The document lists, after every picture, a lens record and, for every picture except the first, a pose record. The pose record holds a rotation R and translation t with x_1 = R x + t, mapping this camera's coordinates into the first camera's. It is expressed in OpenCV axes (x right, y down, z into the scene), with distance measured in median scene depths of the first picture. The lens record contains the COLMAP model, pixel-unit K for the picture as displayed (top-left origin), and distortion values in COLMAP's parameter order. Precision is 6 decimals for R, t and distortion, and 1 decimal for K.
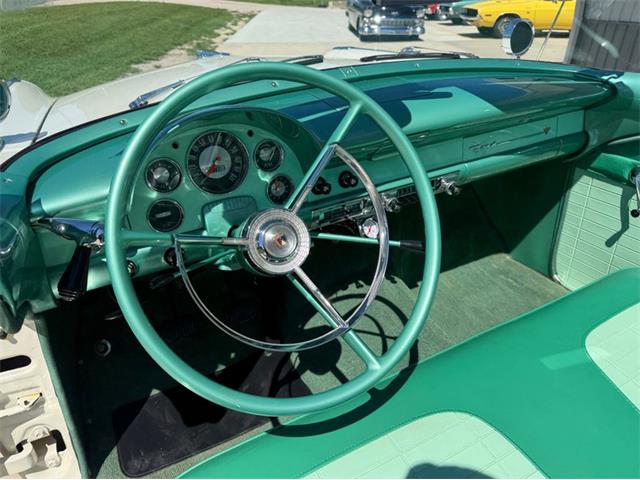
lens RADIAL K [[462.7, 0, 319.7], [0, 462.7, 241.4], [0, 0, 1]] dist [0.053545, -0.065997]
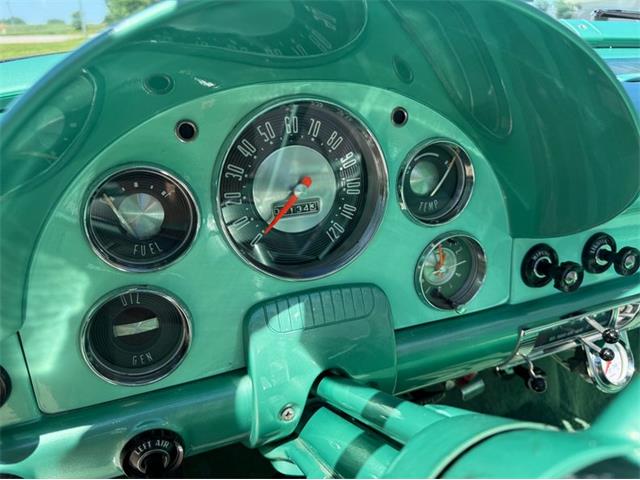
lens RADIAL K [[462.7, 0, 319.7], [0, 462.7, 241.4], [0, 0, 1]] dist [0.053545, -0.065997]
pose [[0.990260, 0.077355, -0.115766, -0.155011], [-0.087248, 0.992725, -0.082974, -0.098145], [0.108505, 0.092267, 0.989805, 0.623156]]
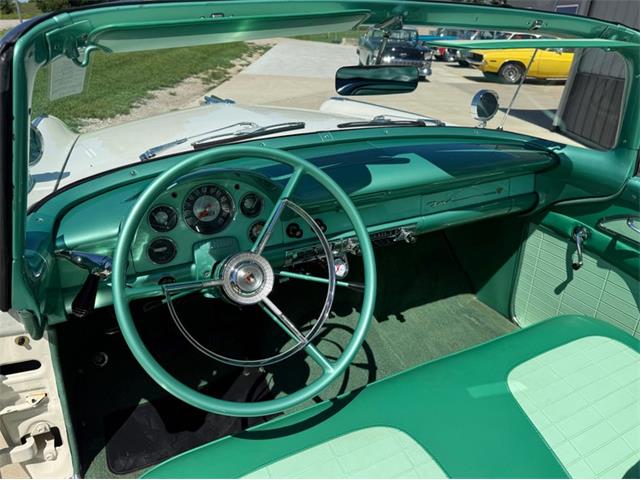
lens RADIAL K [[462.6, 0, 319.7], [0, 462.6, 240.5], [0, 0, 1]] dist [0.076432, -0.107787]
pose [[0.998424, 0.055284, -0.009679, 0.085495], [-0.055761, 0.996695, -0.059072, -0.029895], [0.006381, 0.059519, 0.998207, -0.204754]]
